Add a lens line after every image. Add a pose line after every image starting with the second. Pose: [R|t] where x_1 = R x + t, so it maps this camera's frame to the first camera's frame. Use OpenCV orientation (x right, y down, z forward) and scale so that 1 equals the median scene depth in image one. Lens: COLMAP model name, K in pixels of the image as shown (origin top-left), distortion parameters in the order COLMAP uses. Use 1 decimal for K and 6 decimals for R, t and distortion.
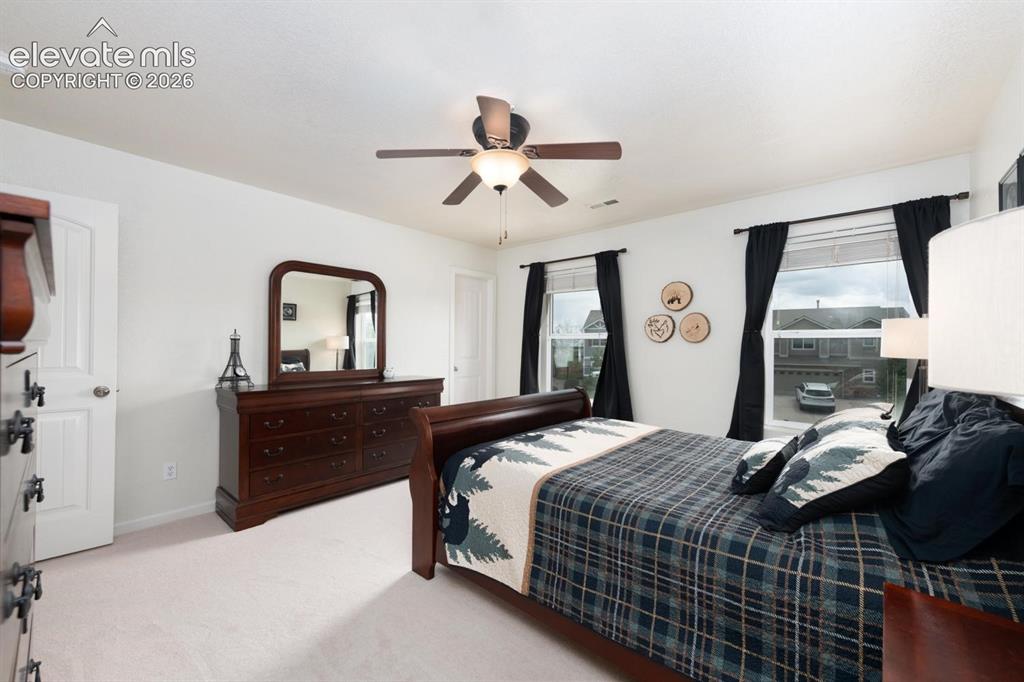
lens RADIAL K [[398.0, 0, 496.5], [0, 398.0, 345.0], [0, 0, 1]] dist [0.001127, 0.000235]
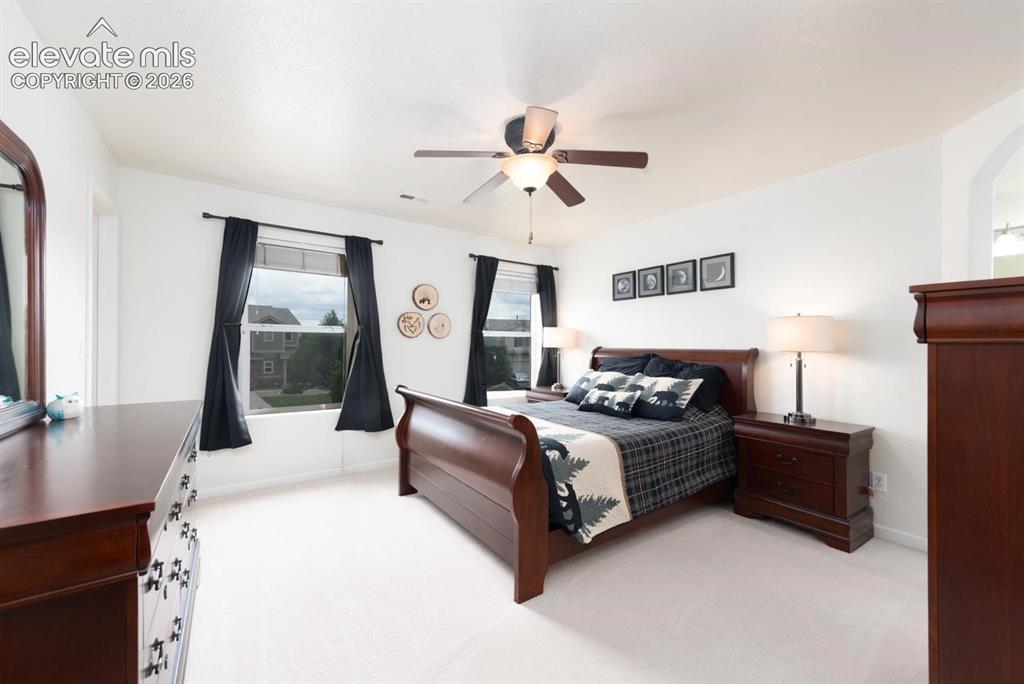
lens RADIAL K [[398.0, 0, 496.5], [0, 398.0, 346.0], [0, 0, 1]] dist [0.001127, 0.000235]
pose [[0.237020, -0.010855, 0.971444, -0.711982], [-0.010580, 0.999849, 0.013754, 0.001720], [-0.971447, -0.013538, 0.236869, 0.581862]]
